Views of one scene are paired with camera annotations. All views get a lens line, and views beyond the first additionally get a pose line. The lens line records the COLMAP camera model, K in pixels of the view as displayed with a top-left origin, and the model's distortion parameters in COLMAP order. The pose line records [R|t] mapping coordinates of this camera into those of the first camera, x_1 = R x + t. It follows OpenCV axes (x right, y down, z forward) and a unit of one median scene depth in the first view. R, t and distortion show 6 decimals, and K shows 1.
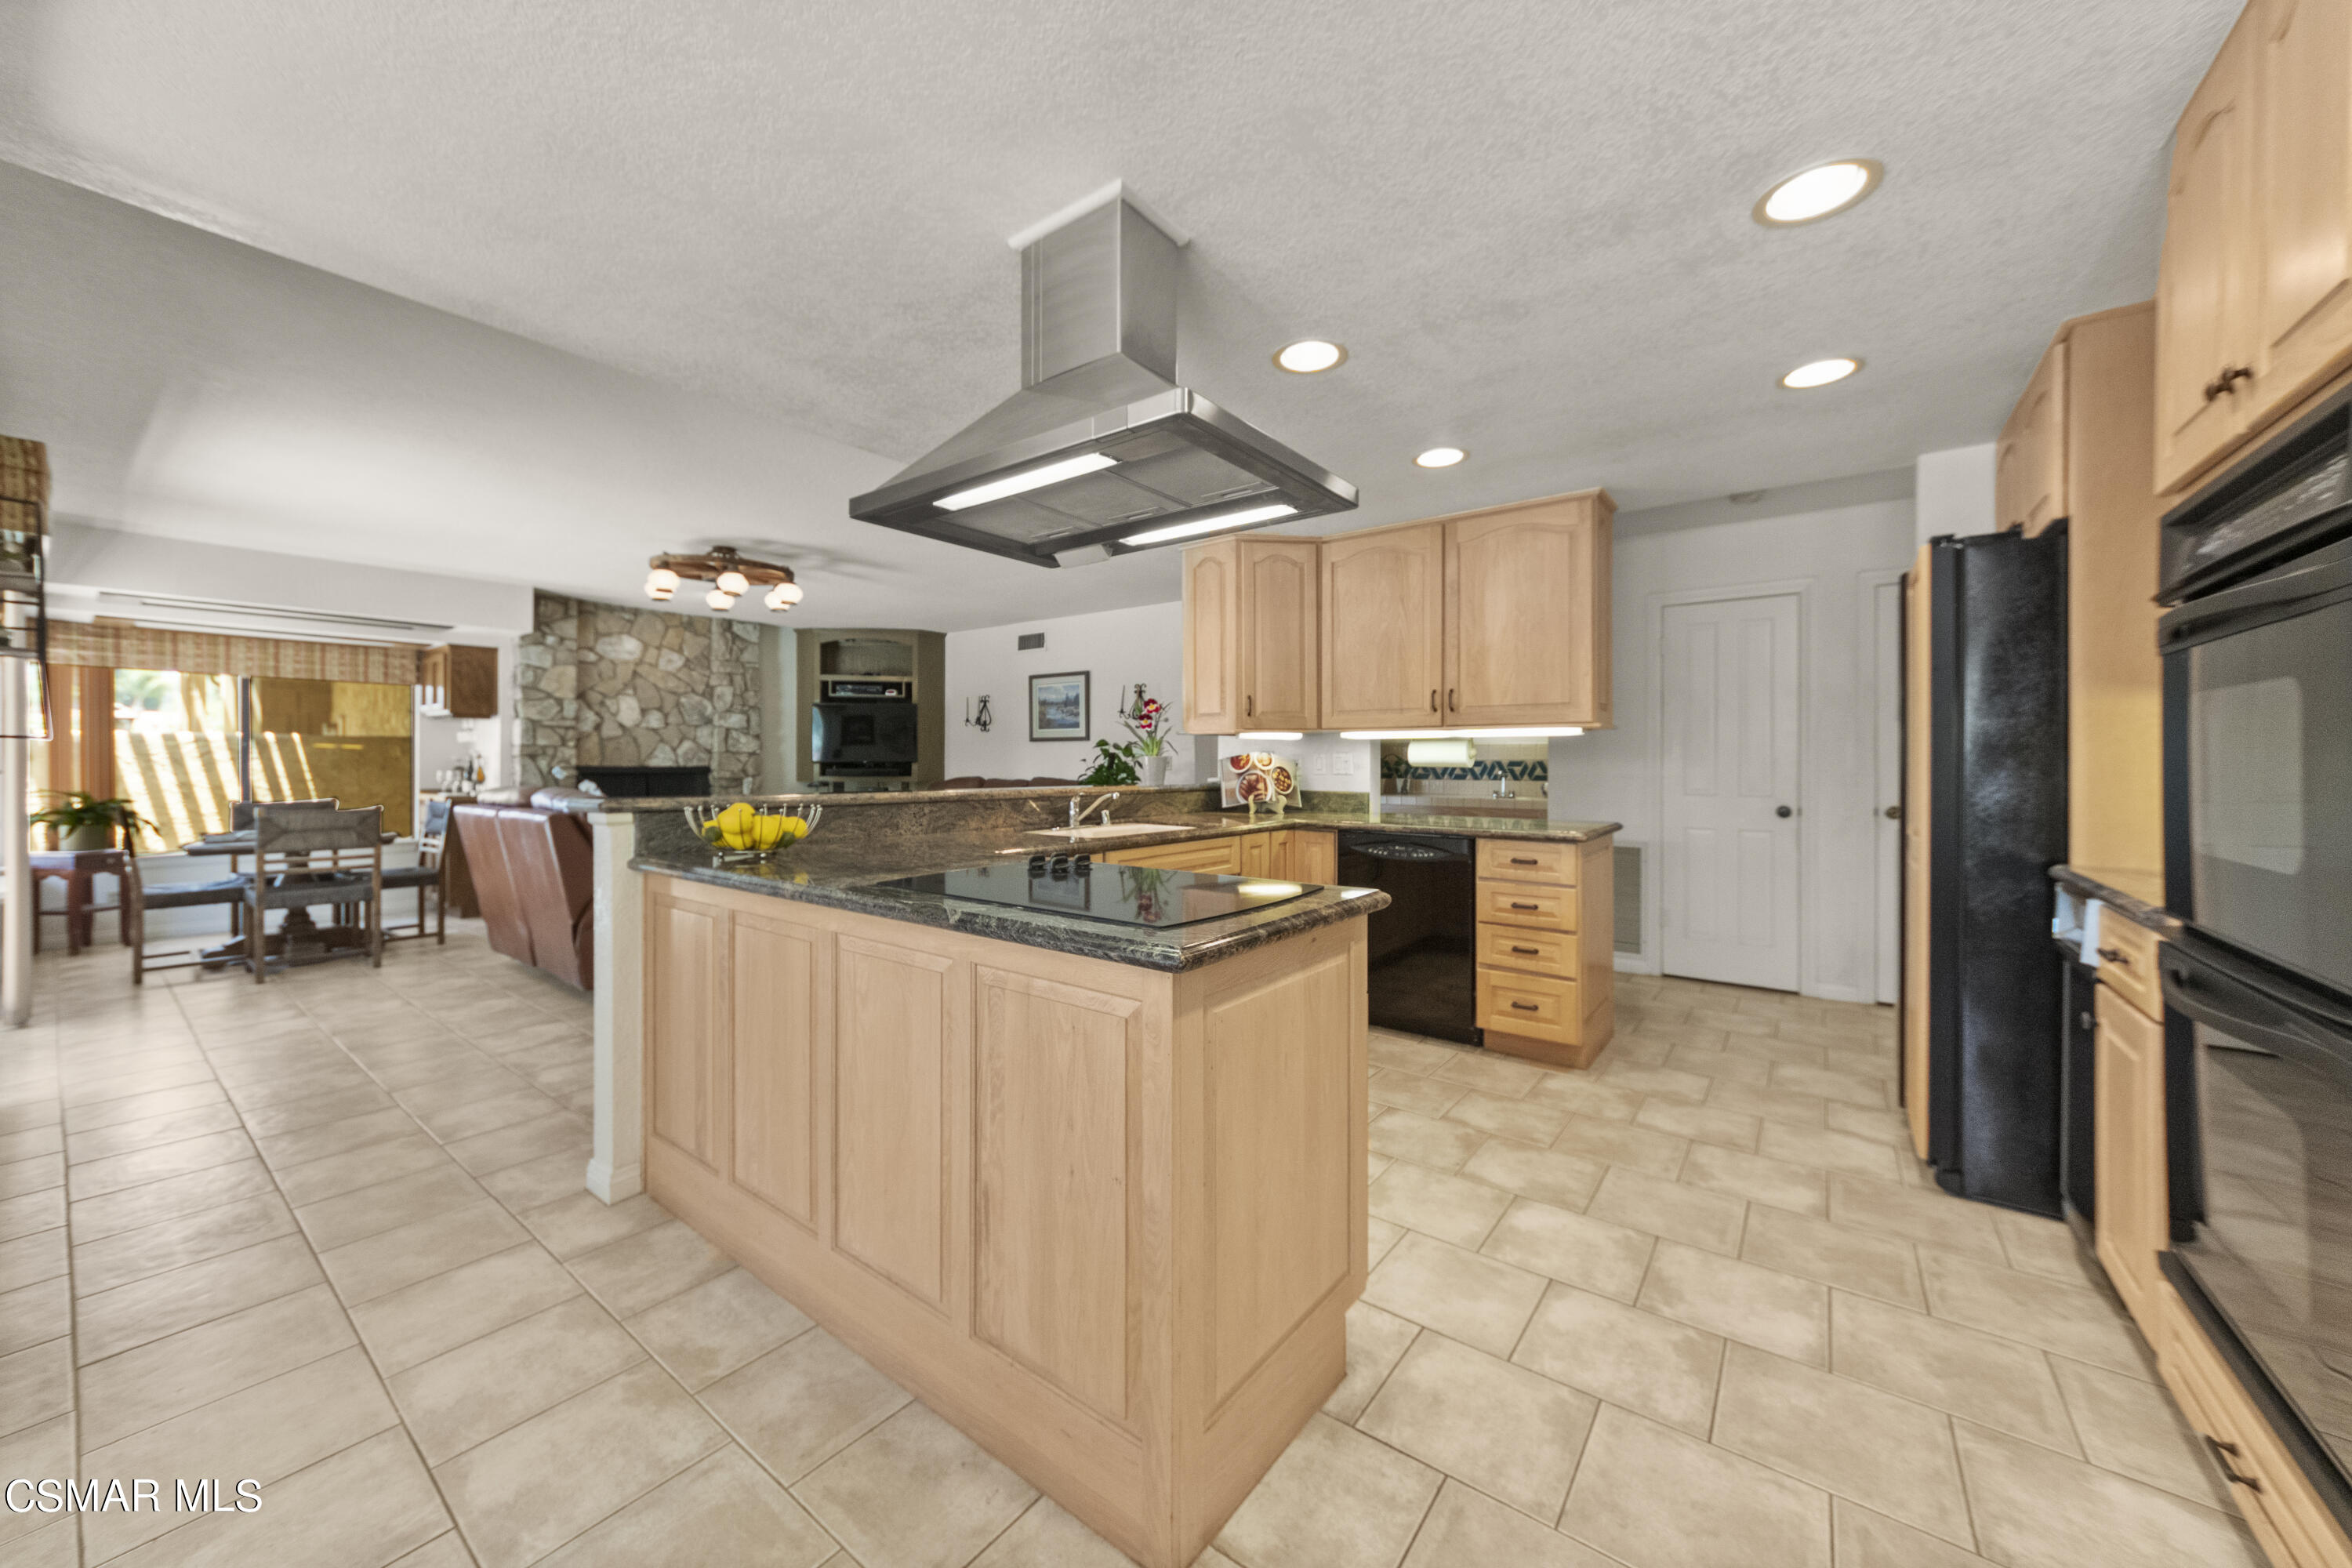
lens RADIAL K [[863.7, 0, 1179.7], [0, 863.7, 764.4], [0, 0, 1]] dist [0.000014, 0.001978]
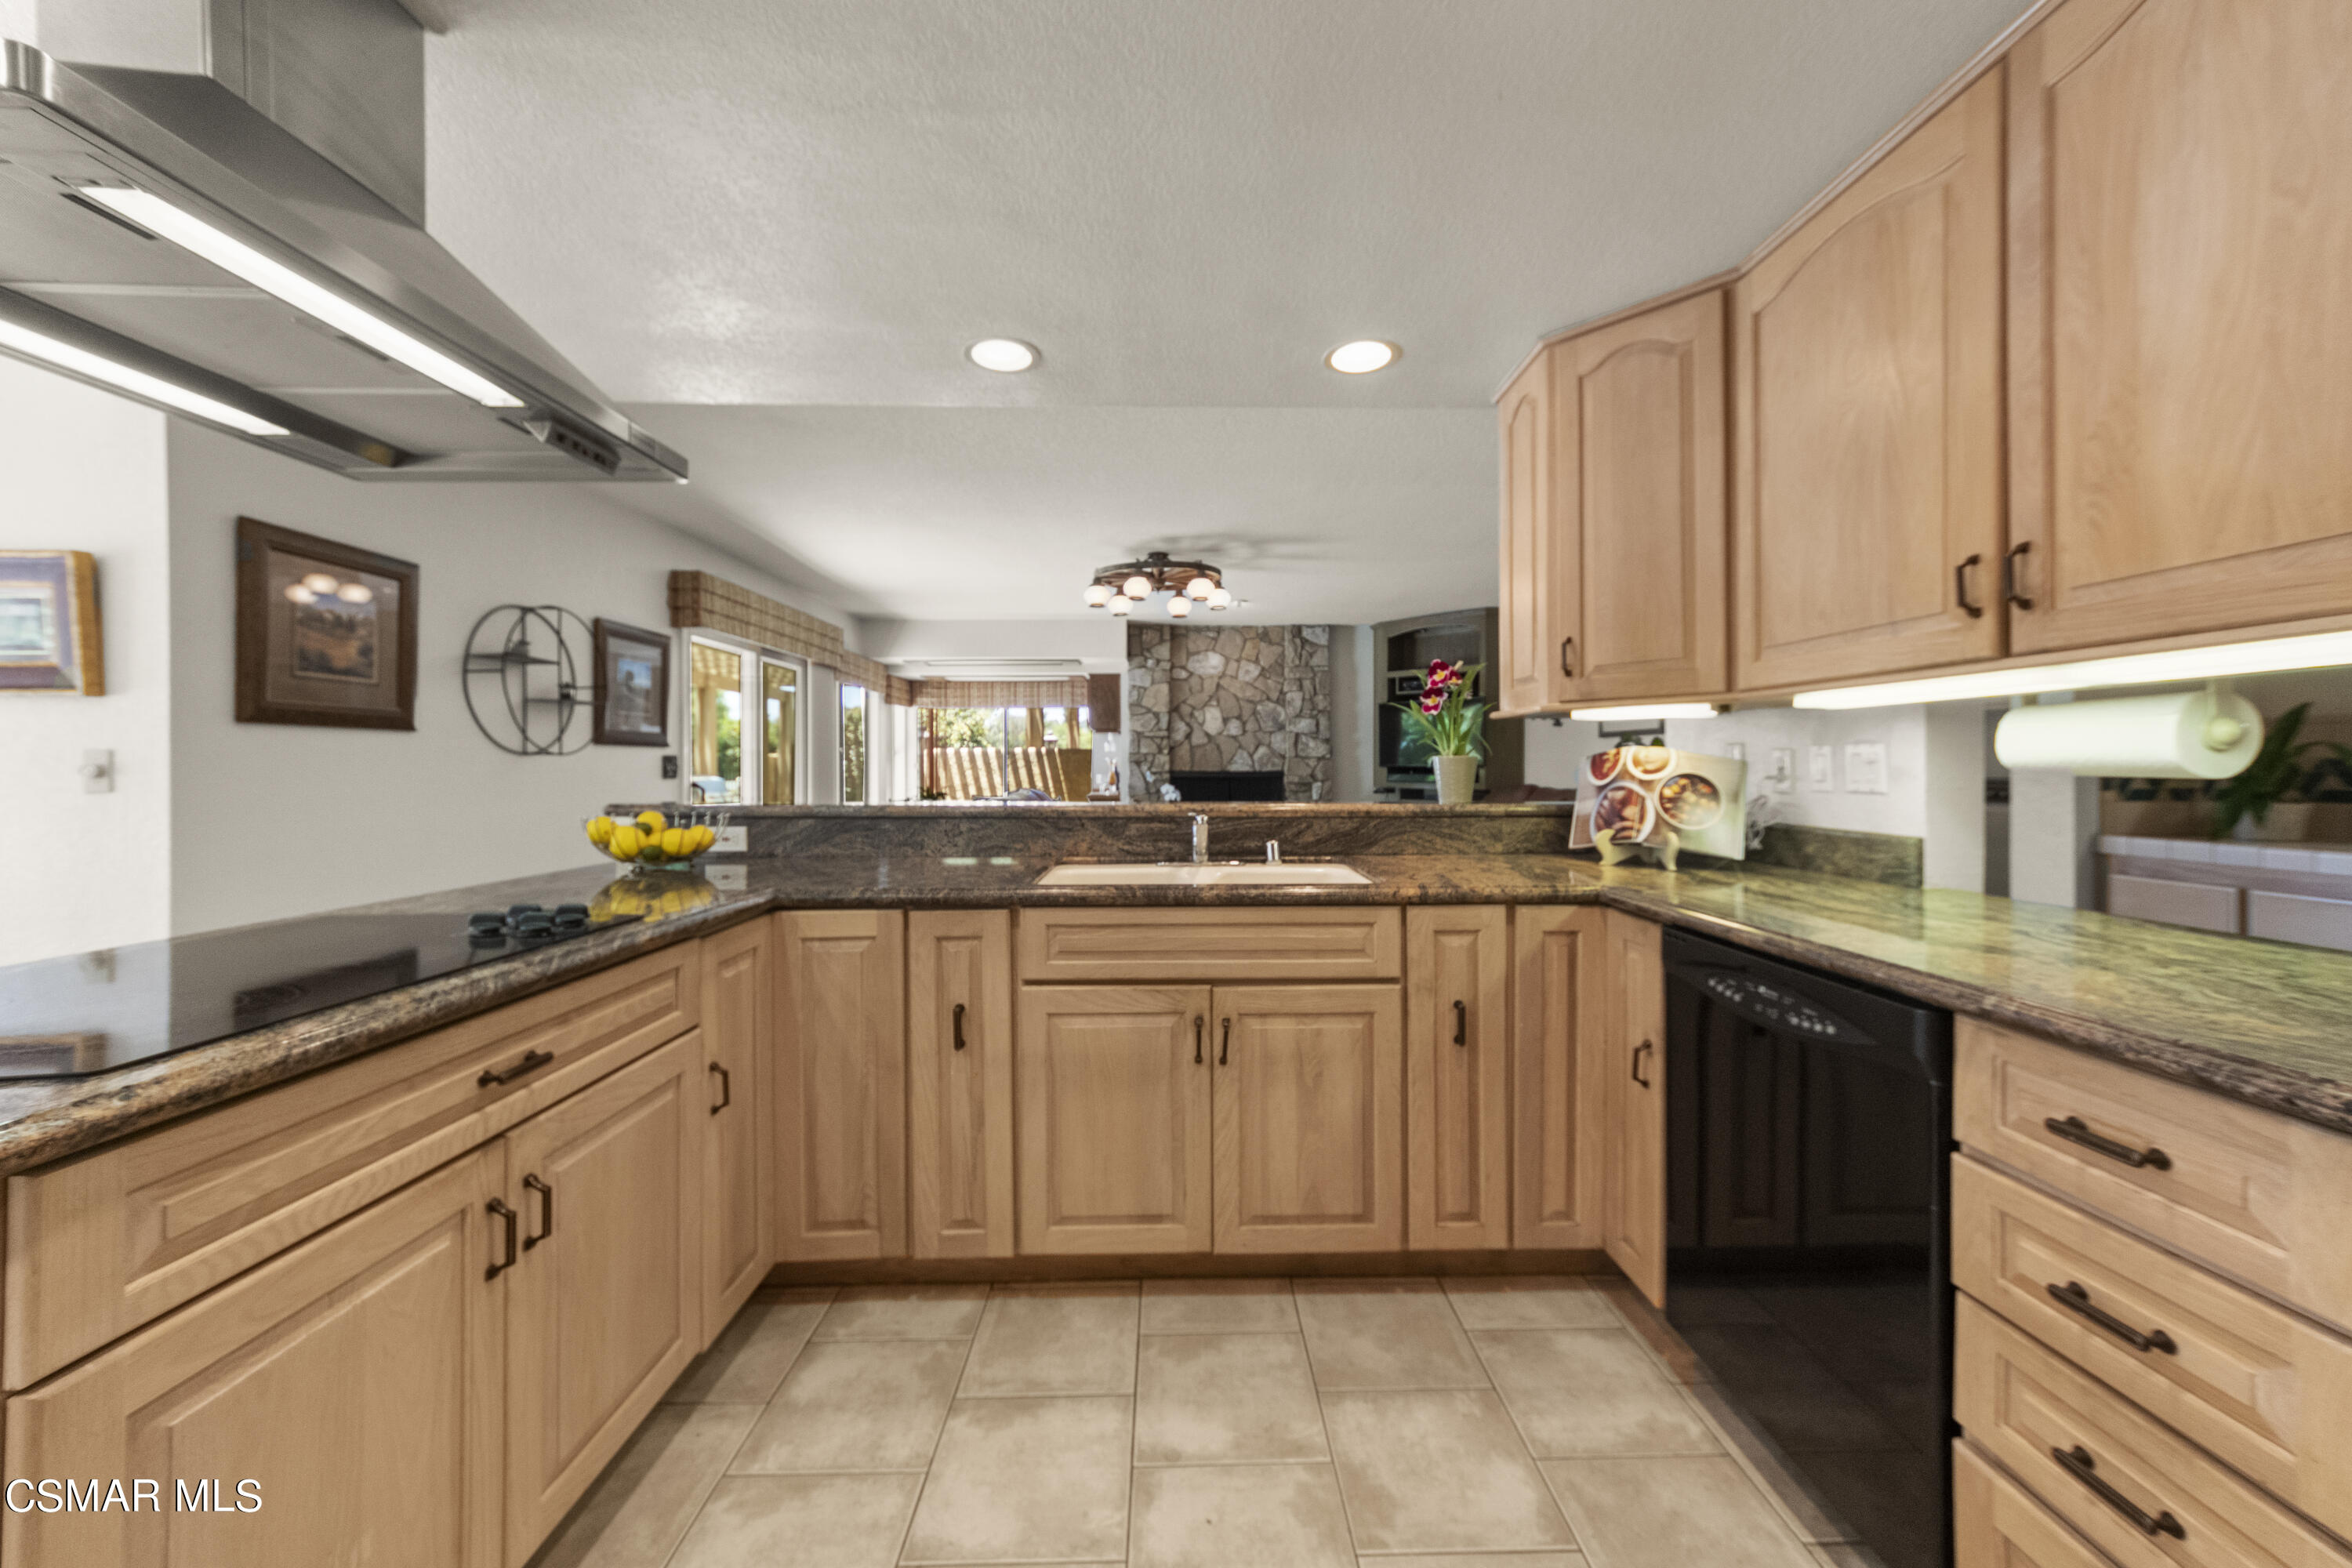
lens RADIAL K [[863.7, 0, 1180.6], [0, 863.7, 768.7], [0, 0, 1]] dist [0.000014, 0.001978]
pose [[0.618938, -0.002094, -0.785437, 0.209325], [0.003075, 0.999995, -0.000242, -0.000526], [0.785434, -0.002265, 0.618941, 0.301093]]
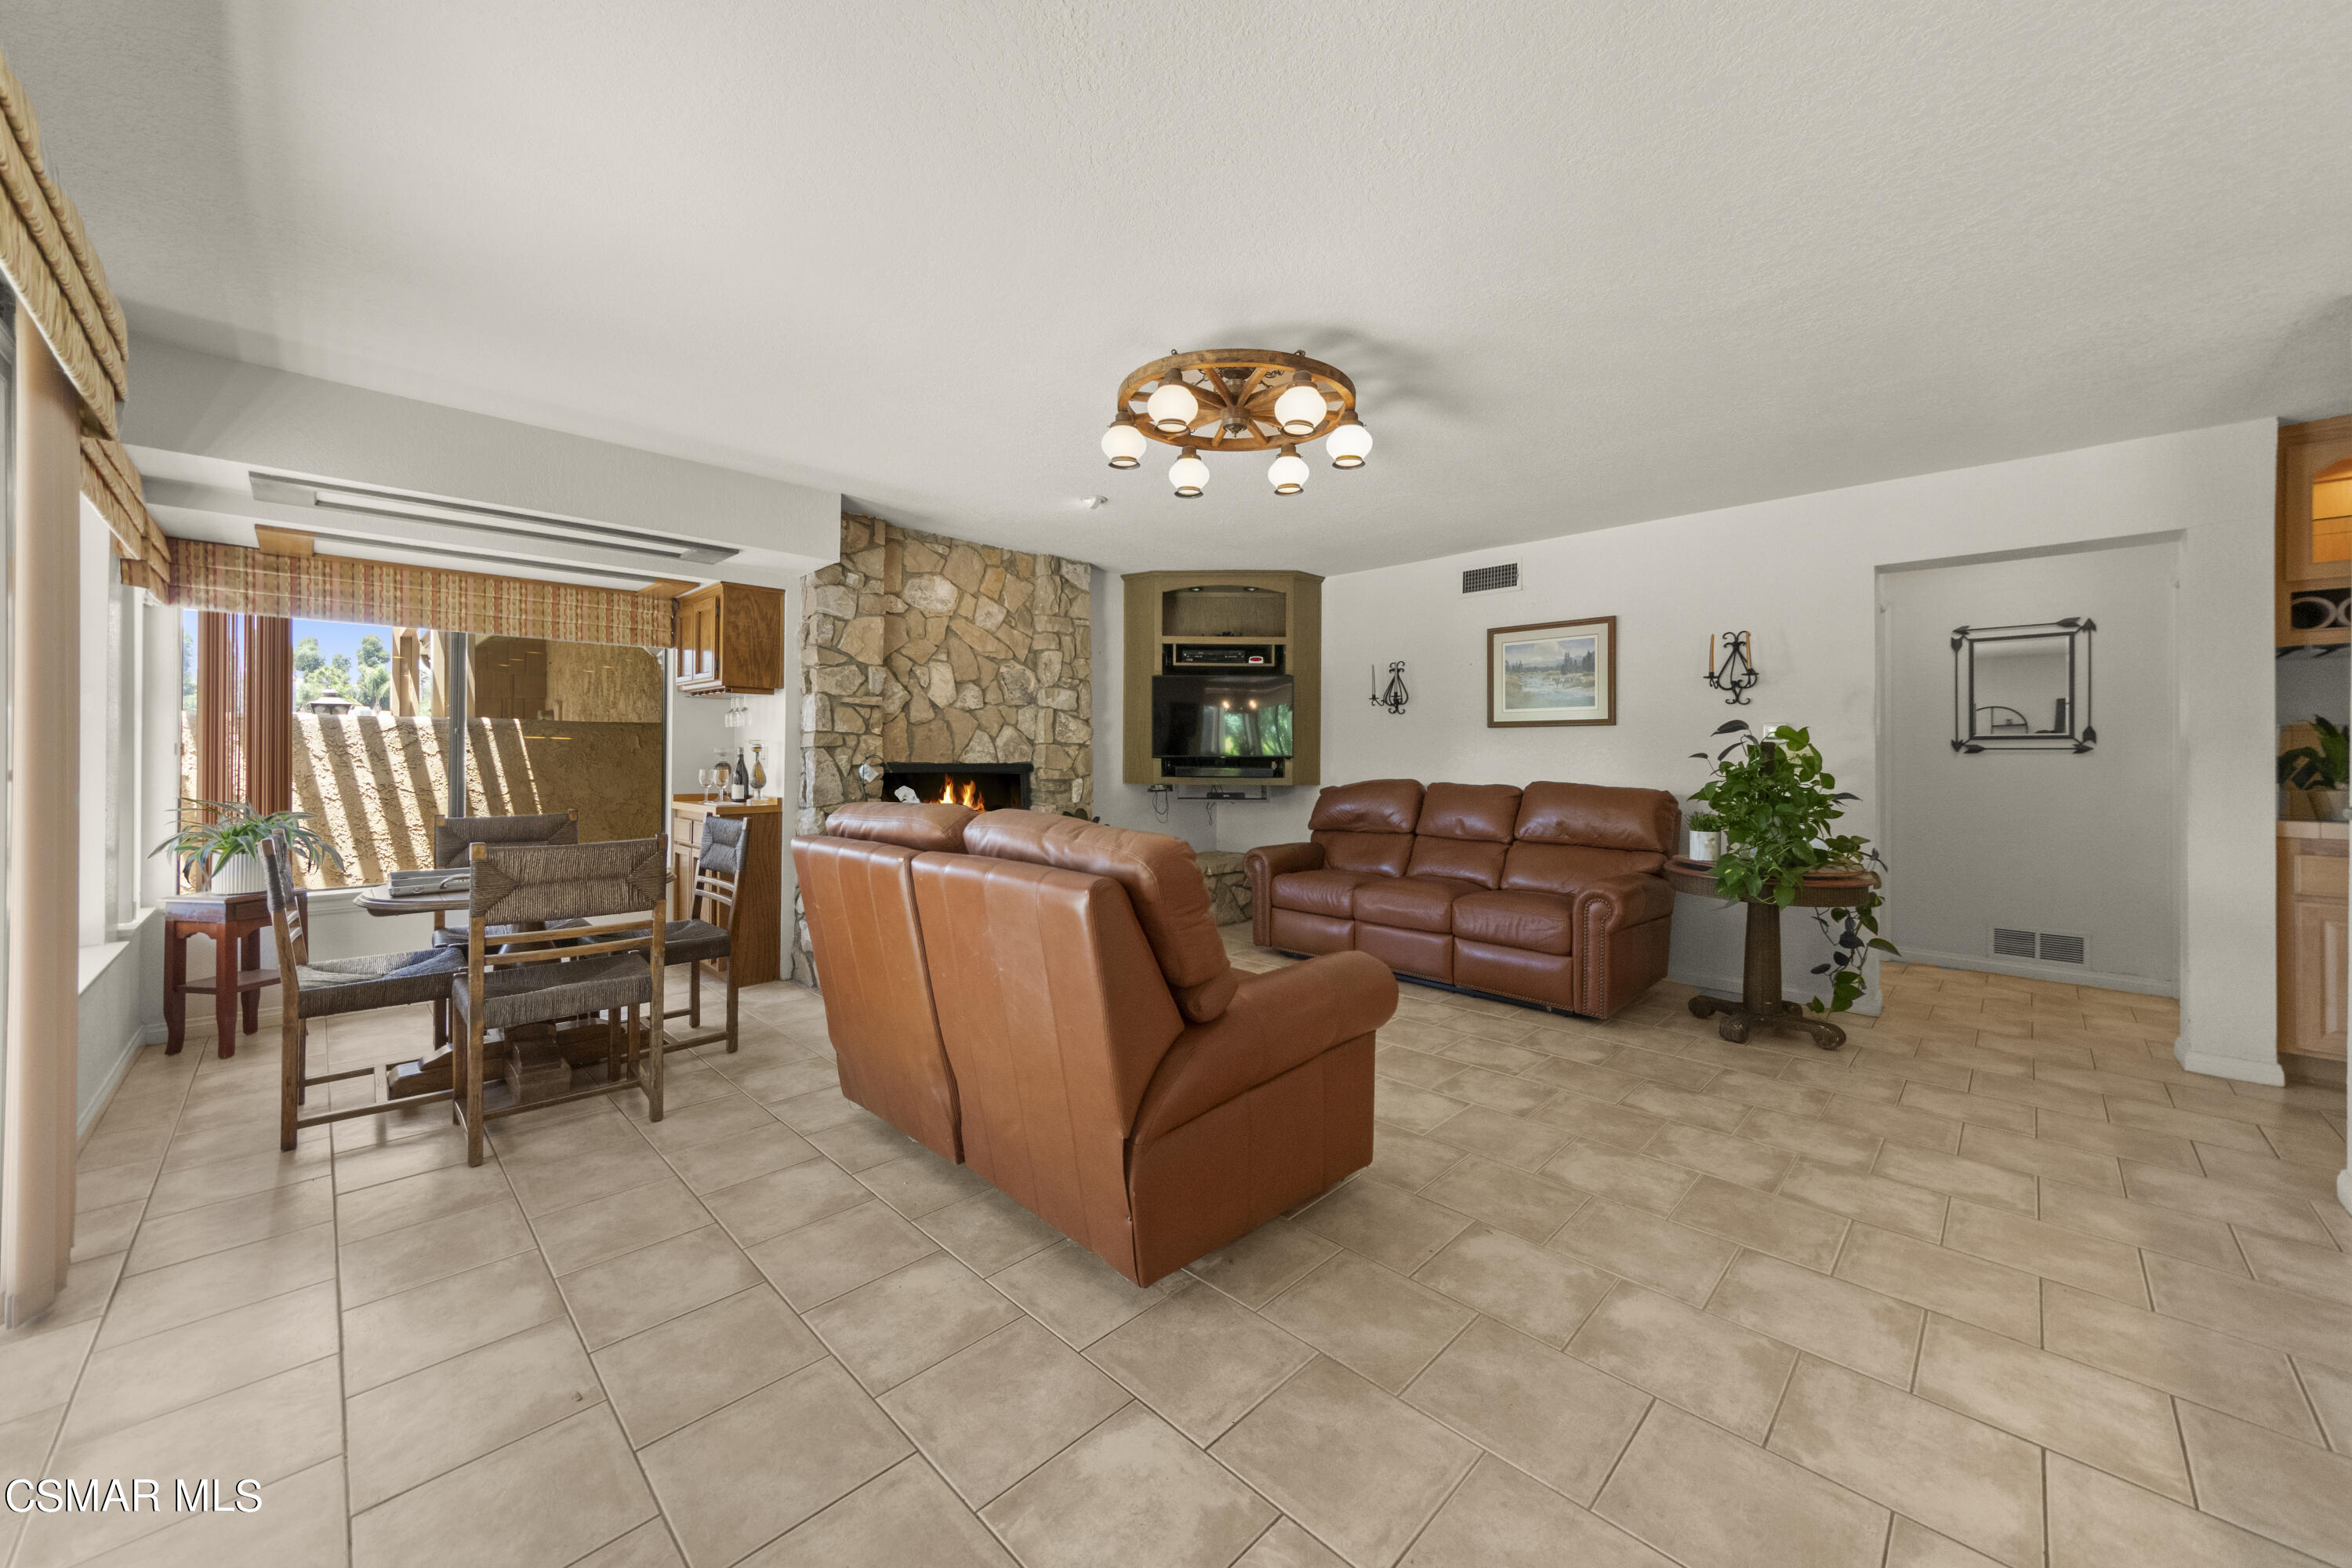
lens RADIAL K [[863.7, 0, 1169.0], [0, 863.7, 741.6], [0, 0, 1]] dist [0.000014, 0.001978]
pose [[0.991131, -0.000449, -0.132886, -0.379633], [-0.002046, 0.999824, -0.018635, -0.002854], [0.132871, 0.018741, 0.990956, 0.349671]]
